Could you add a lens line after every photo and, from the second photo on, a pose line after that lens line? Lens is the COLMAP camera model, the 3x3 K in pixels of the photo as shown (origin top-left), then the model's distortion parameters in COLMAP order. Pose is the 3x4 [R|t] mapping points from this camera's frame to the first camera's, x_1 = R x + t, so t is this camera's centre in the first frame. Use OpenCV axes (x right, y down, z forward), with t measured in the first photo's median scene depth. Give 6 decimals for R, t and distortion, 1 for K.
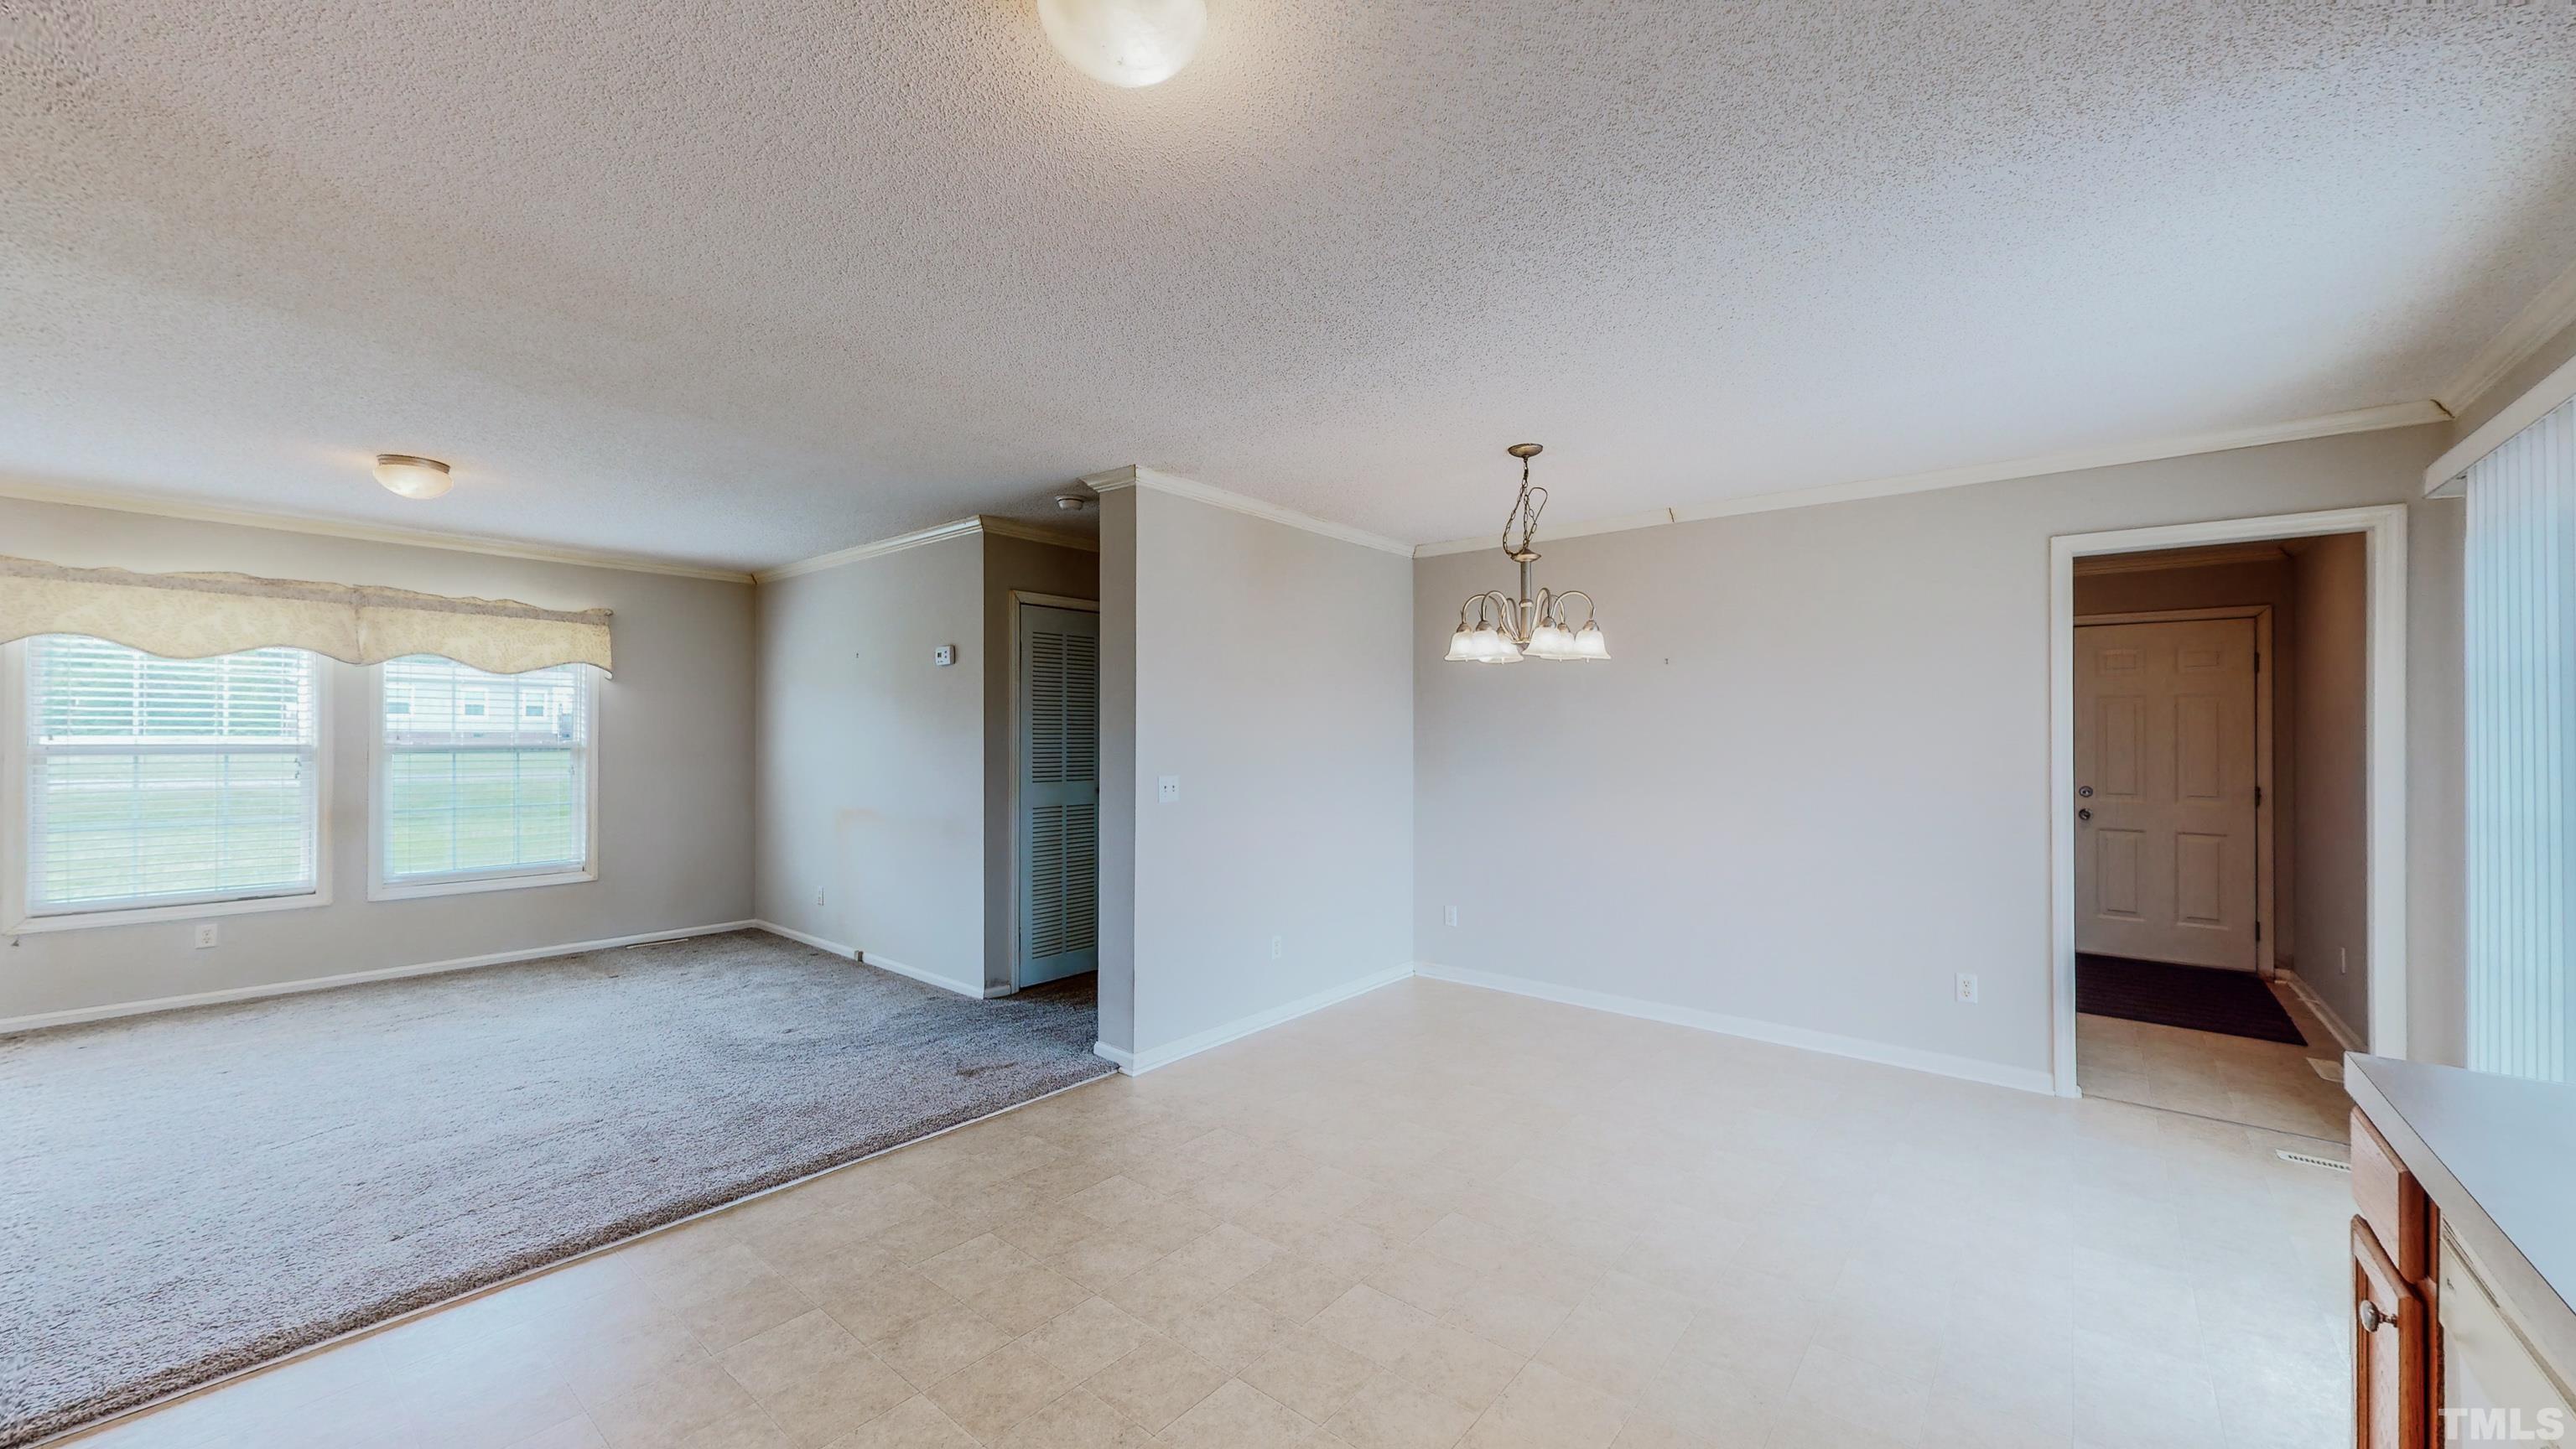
lens RADIAL K [[953.6, 0, 1288.4], [0, 953.6, 727.7], [0, 0, 1]] dist [-0.000592, 0.000322]
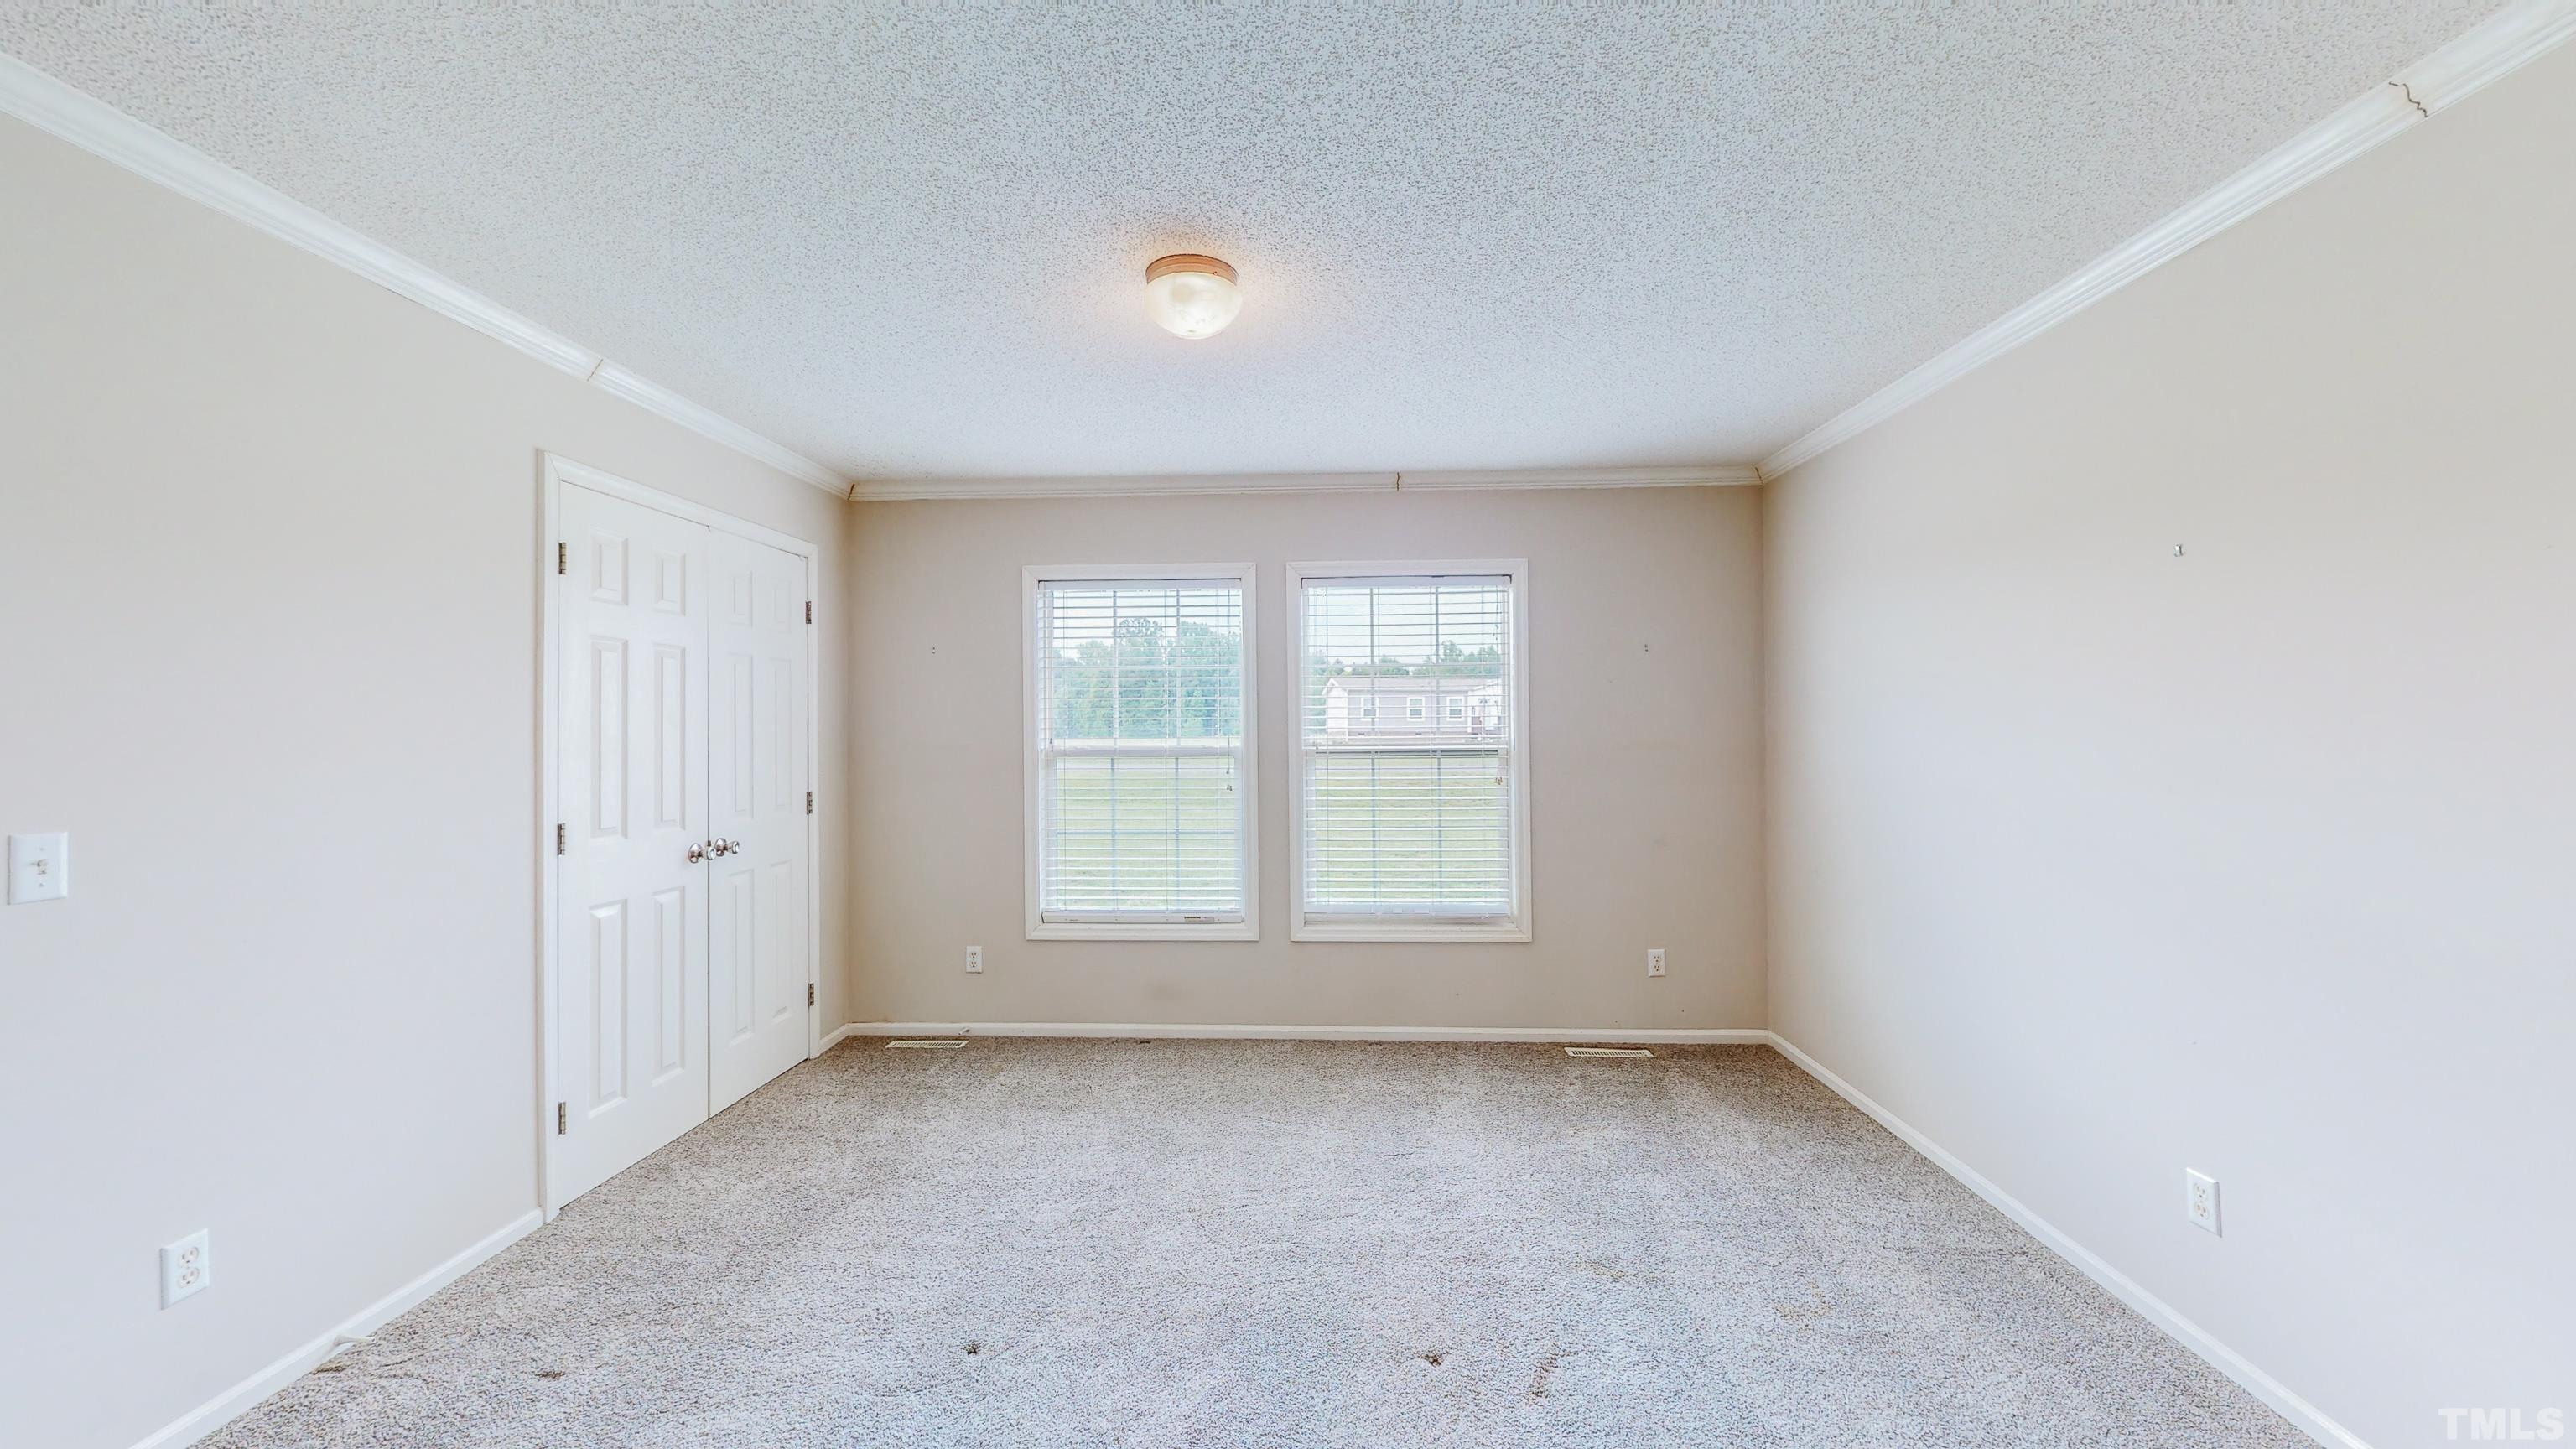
lens RADIAL K [[948.2, 0, 1297.3], [0, 948.2, 721.4], [0, 0, 1]] dist [-0.001164, 0.000005]
pose [[0.591268, -0.020634, -0.806211, -0.363824], [0.016762, 0.999771, -0.013295, 0.007952], [0.806301, -0.005653, 0.591478, 0.624143]]
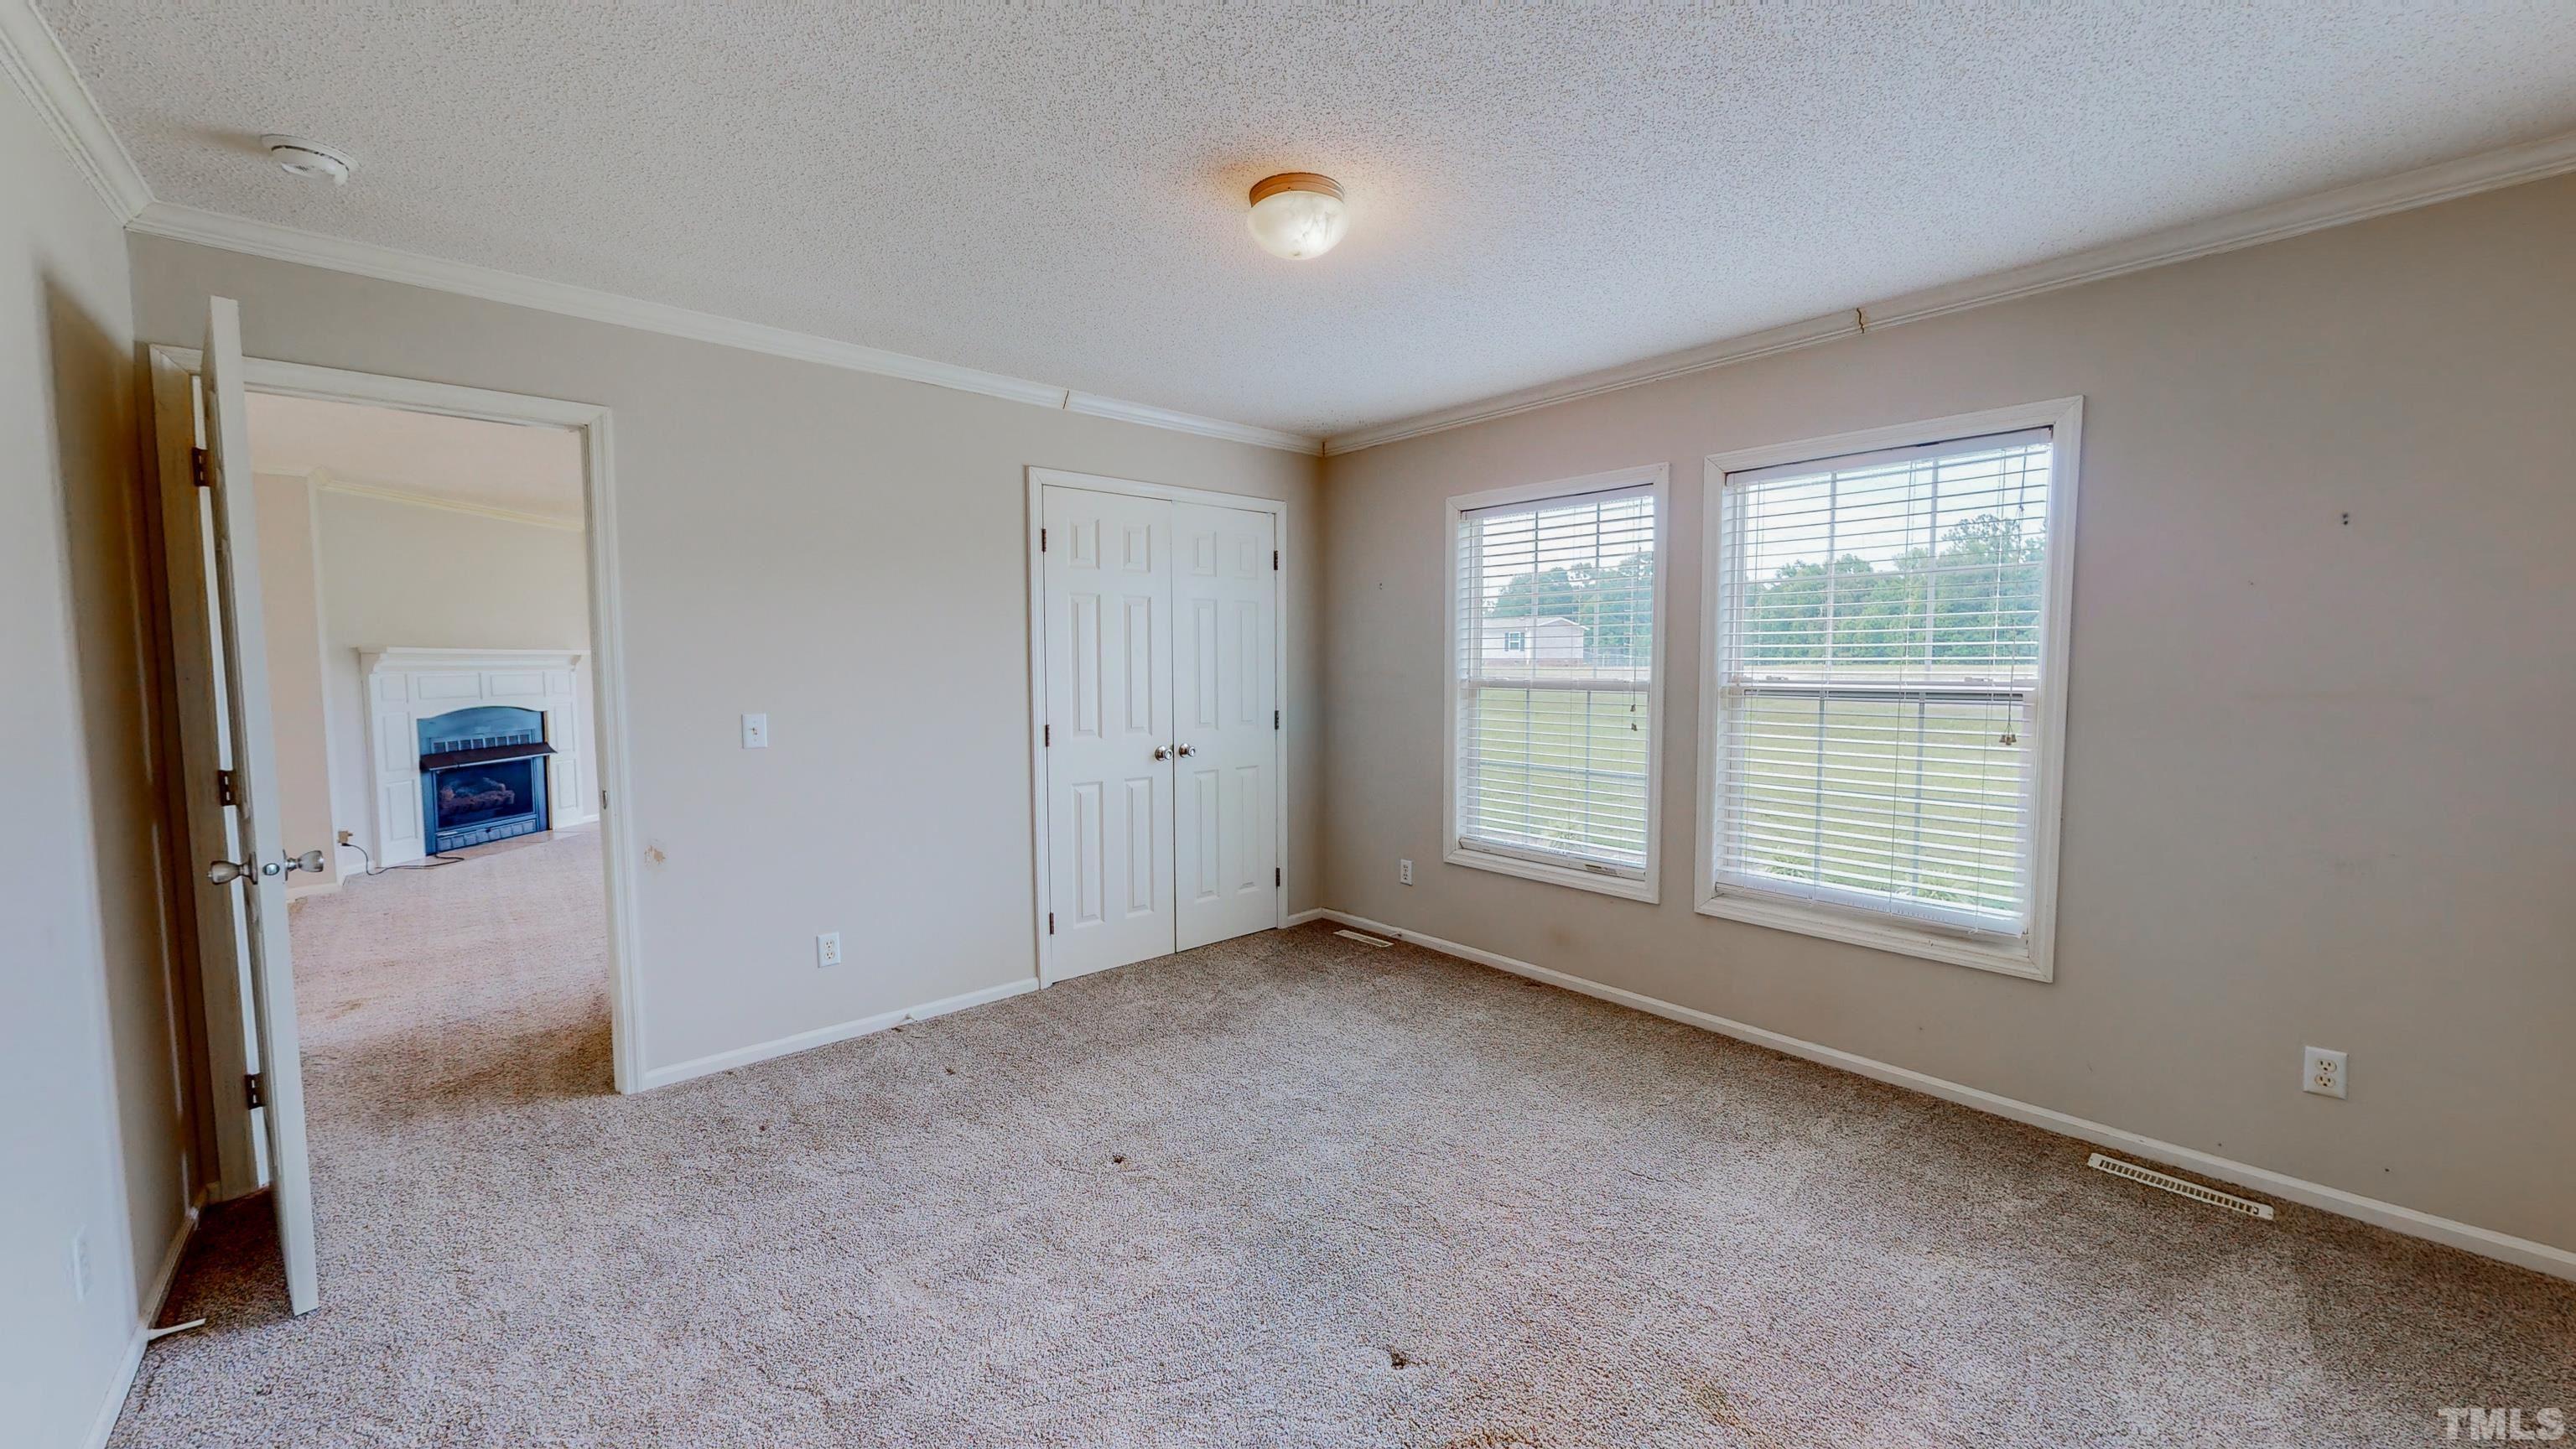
lens RADIAL K [[949.9, 0, 1281.9], [0, 949.9, 725.6], [0, 0, 1]] dist [0.002681, 0.000075]
pose [[-0.163280, 0.060301, -0.984735, -0.295880], [0.007874, 0.998178, 0.059819, 0.006660], [0.986548, 0.002013, -0.163457, 0.968580]]
